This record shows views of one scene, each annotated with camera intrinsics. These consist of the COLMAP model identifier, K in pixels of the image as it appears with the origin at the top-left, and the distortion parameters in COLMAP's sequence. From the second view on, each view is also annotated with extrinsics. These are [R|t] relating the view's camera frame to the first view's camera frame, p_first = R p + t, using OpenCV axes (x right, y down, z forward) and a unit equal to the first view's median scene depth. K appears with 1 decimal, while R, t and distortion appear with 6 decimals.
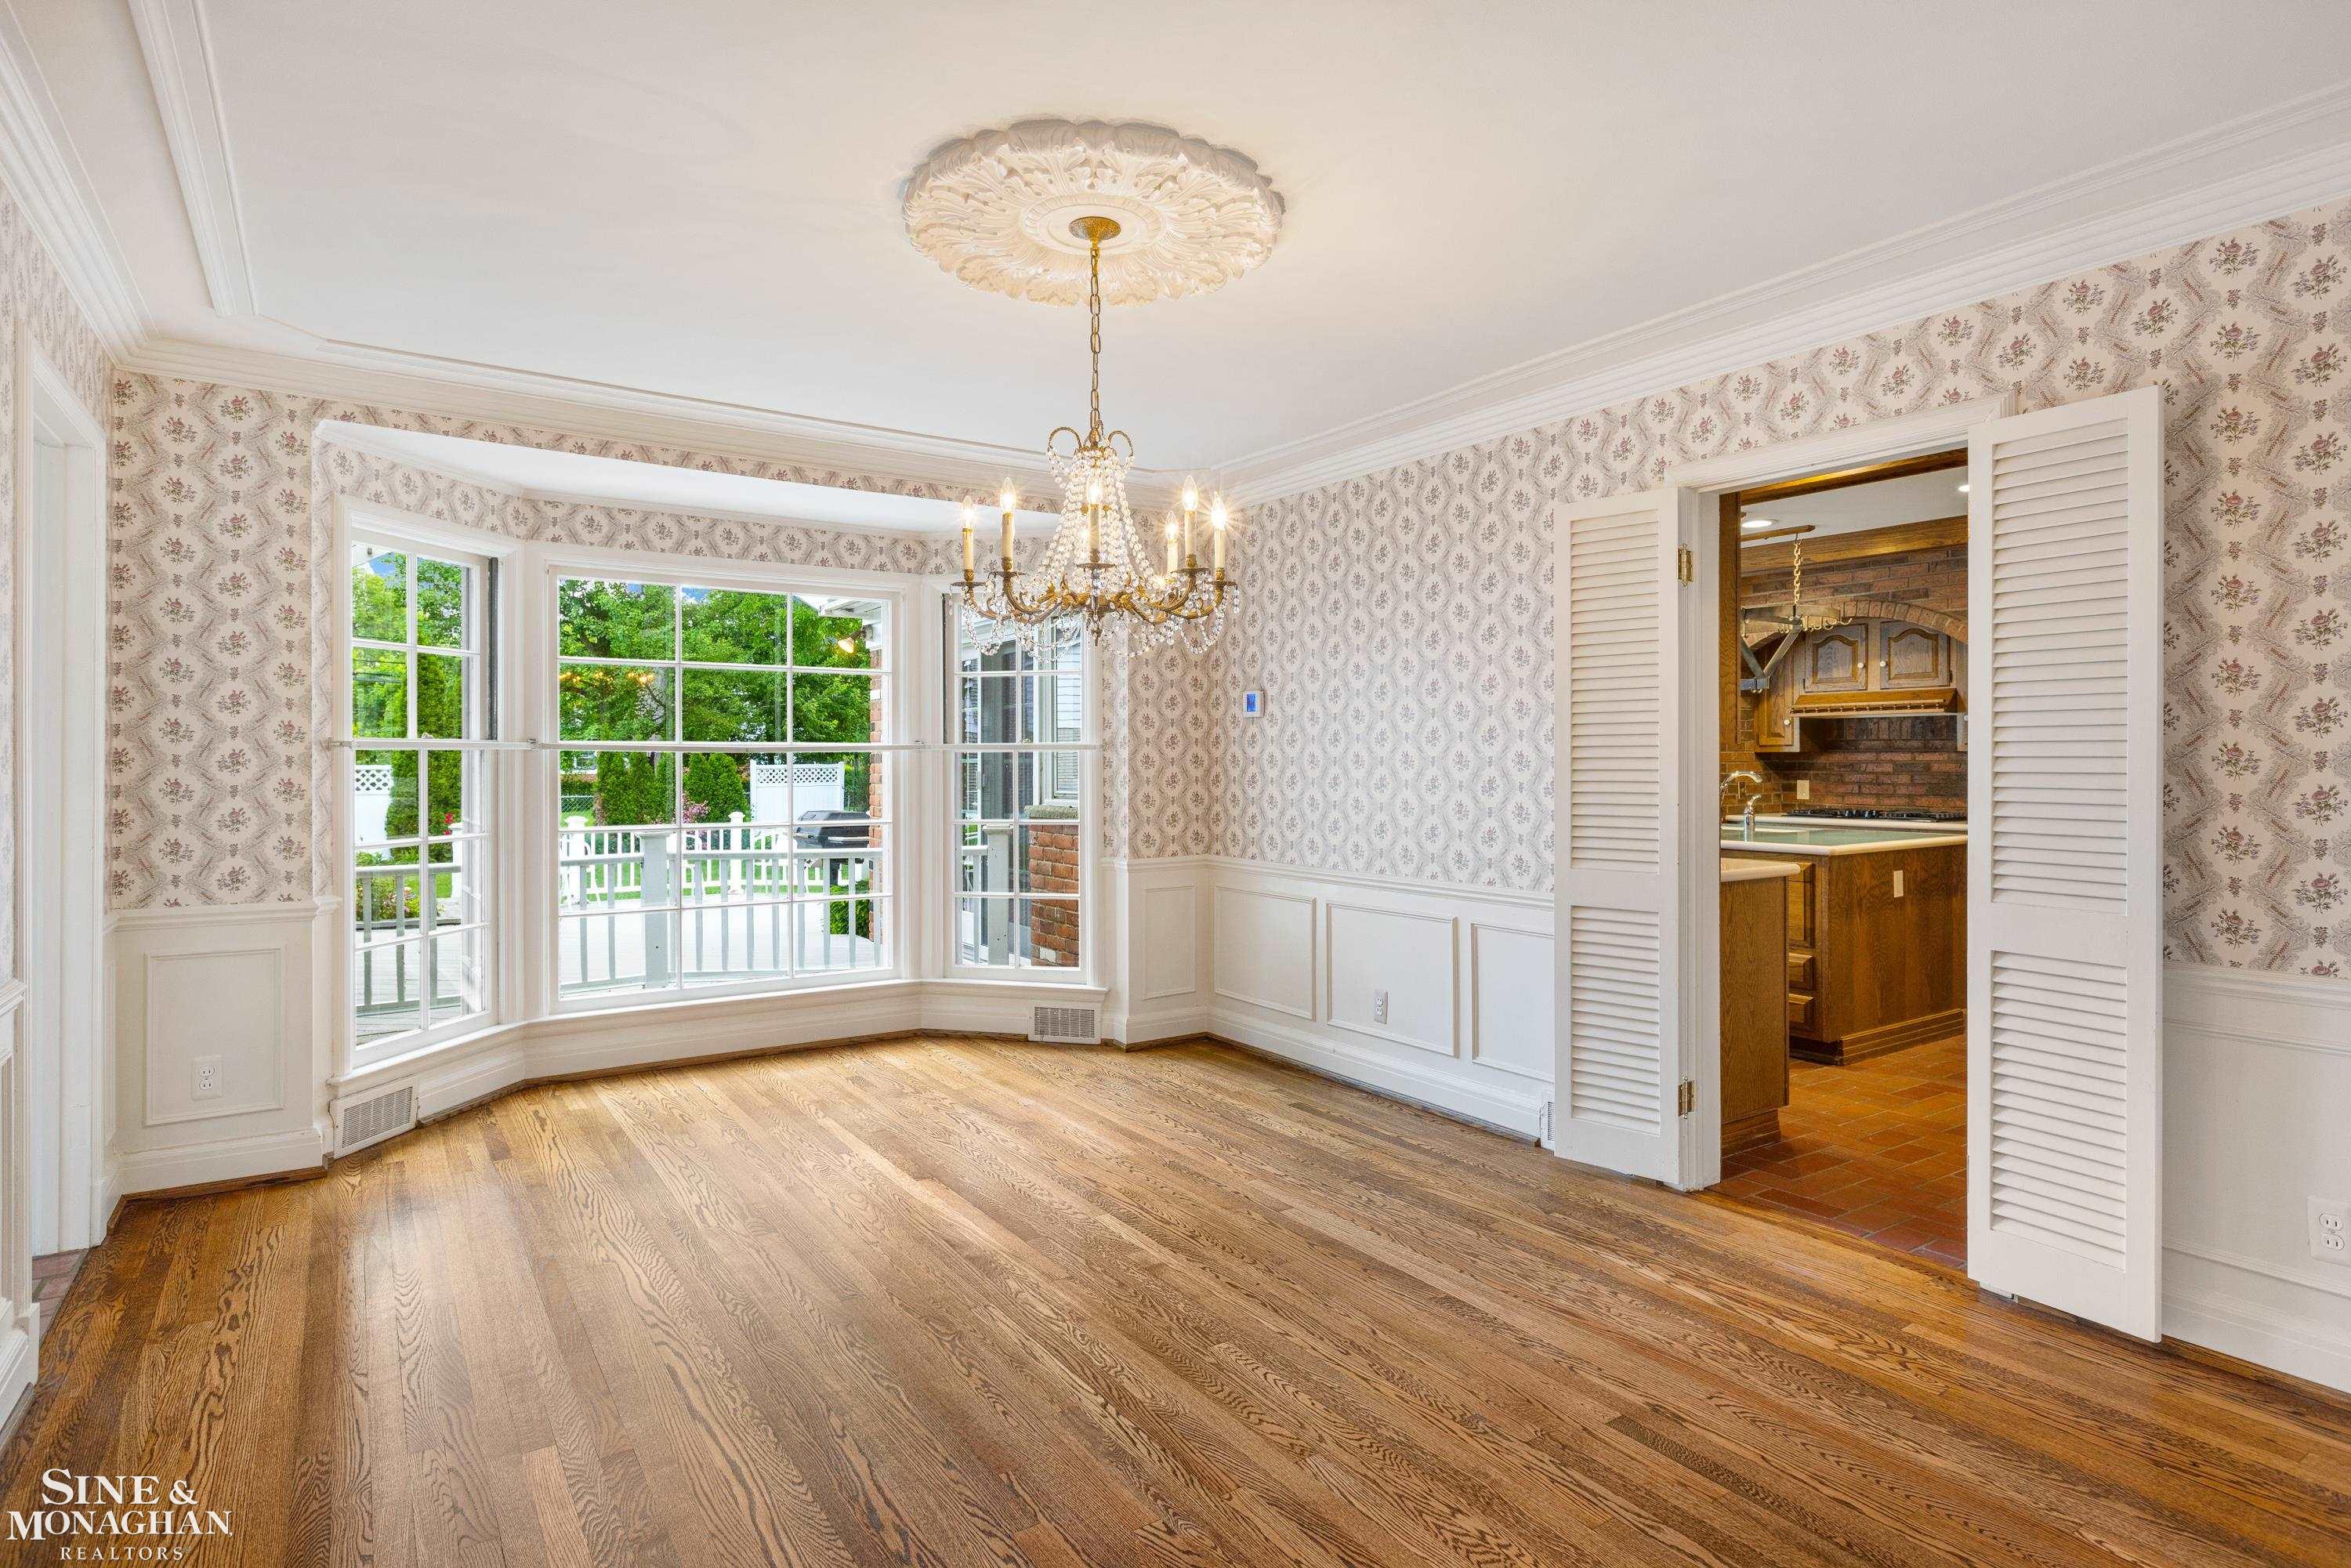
lens RADIAL K [[1218.9, 0, 1177.8], [0, 1218.9, 766.3], [0, 0, 1]] dist [-0.002860, 0.000993]
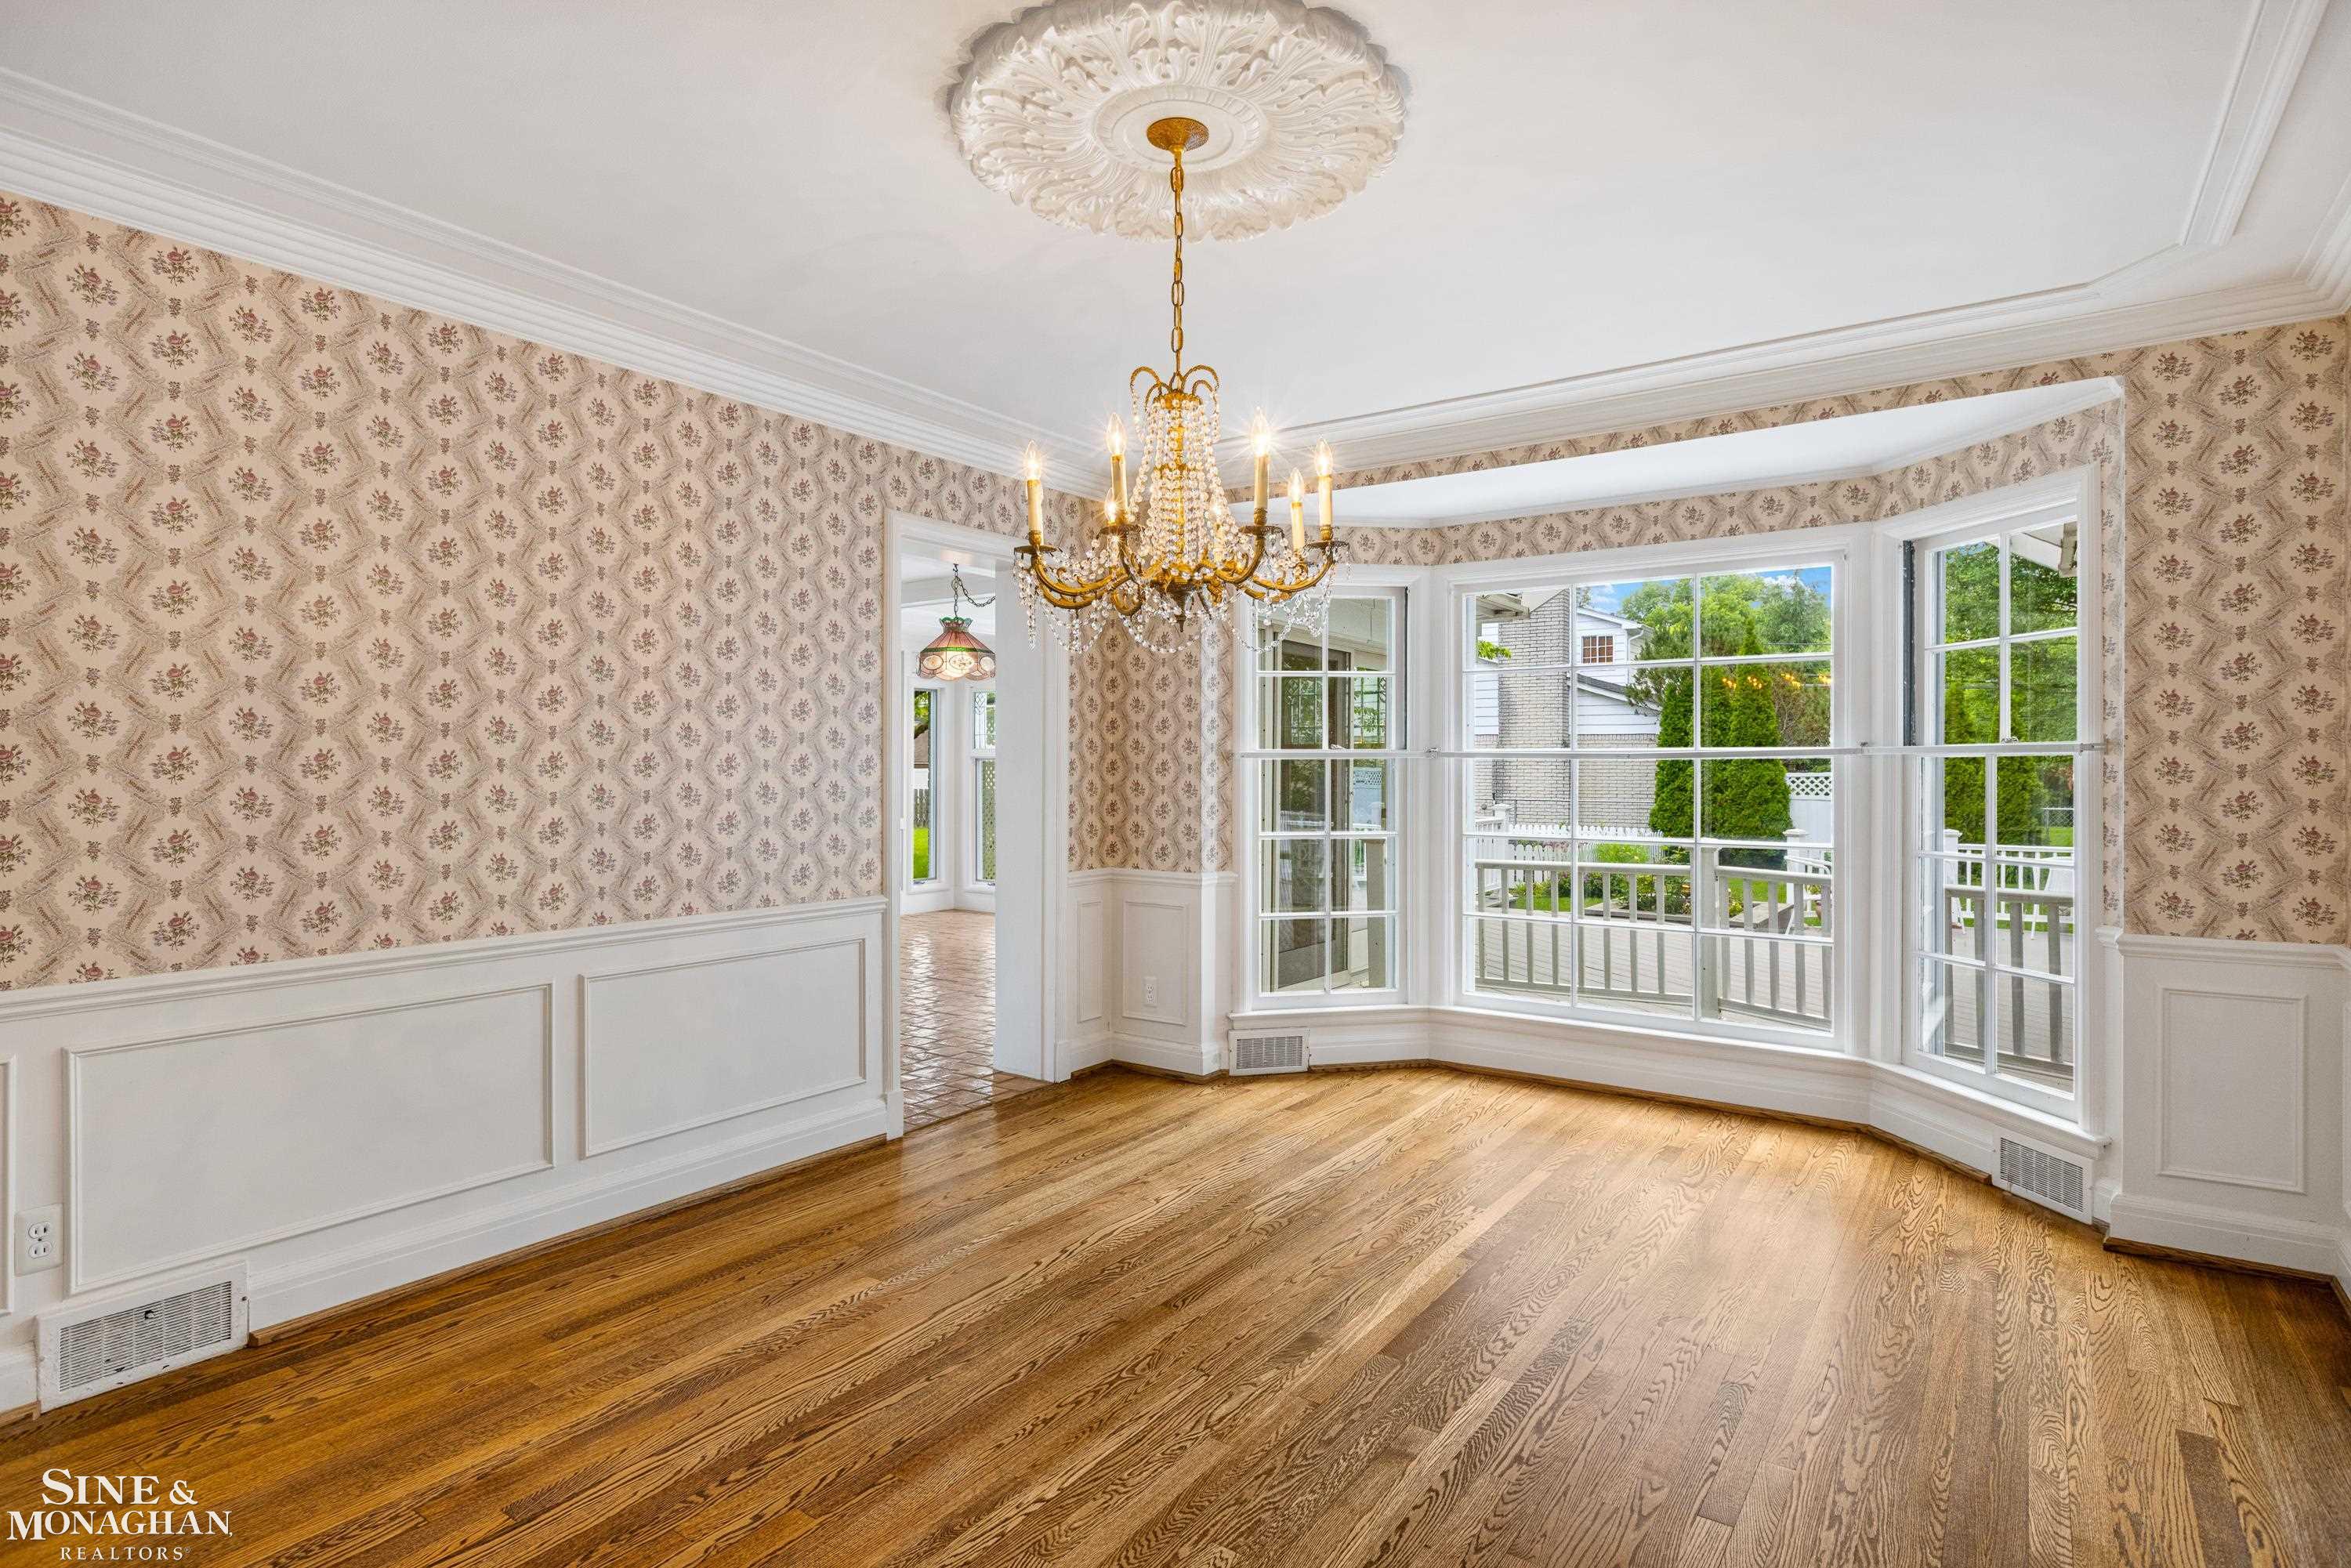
lens RADIAL K [[1218.9, 0, 1173.5], [0, 1218.9, 772.1], [0, 0, 1]] dist [-0.002860, 0.000993]
pose [[0.354617, 0.005194, -0.934997, 0.434538], [-0.005449, 0.999979, 0.003488, -0.003383], [0.934996, 0.003858, 0.354637, 0.423615]]
